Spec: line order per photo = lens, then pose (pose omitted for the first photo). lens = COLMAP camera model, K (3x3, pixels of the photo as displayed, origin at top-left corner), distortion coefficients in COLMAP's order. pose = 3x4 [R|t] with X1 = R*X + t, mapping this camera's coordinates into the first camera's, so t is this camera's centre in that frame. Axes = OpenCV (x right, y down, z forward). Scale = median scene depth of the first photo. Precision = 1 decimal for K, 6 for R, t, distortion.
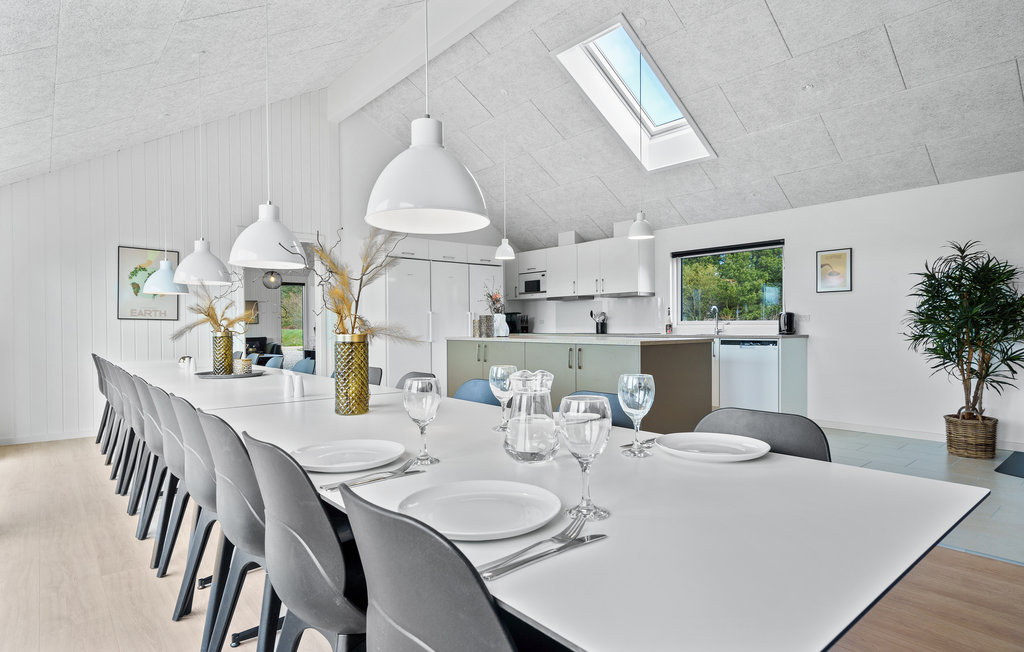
lens RADIAL K [[557.7, 0, 511.8], [0, 557.7, 329.1], [0, 0, 1]] dist [0.004584, 0.000683]
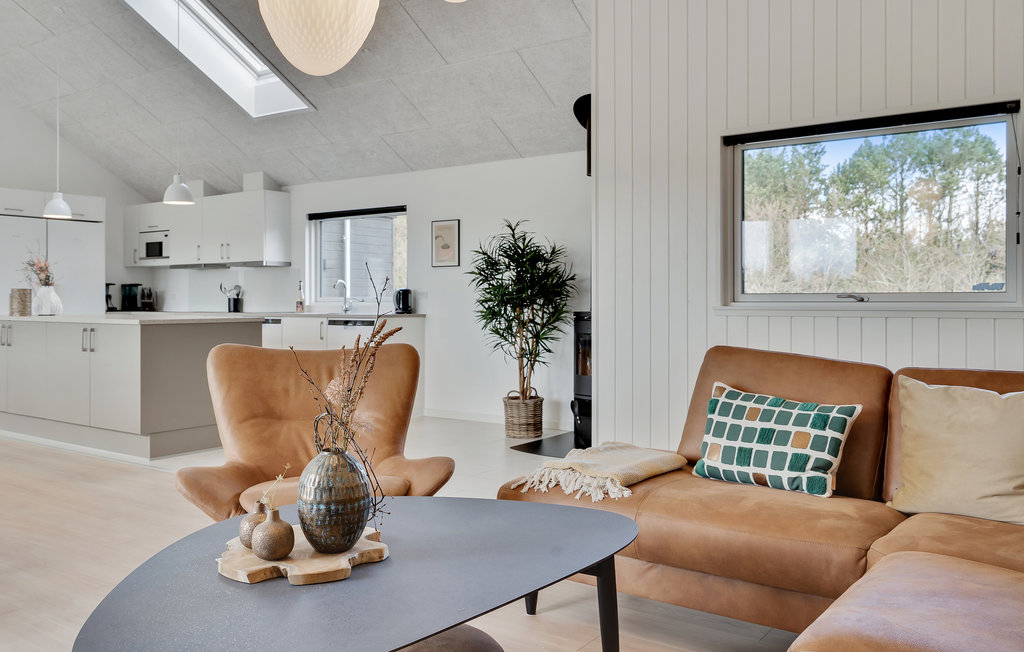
lens RADIAL K [[857.6, 0, 535.0], [0, 857.6, 291.4], [0, 0, 1]] dist [0.001468, 0.004782]
pose [[0.968464, 0.009417, 0.248977, 0.294876], [-0.005003, 0.999819, -0.018354, -0.001438], [-0.249105, 0.016530, 0.968335, -0.303303]]
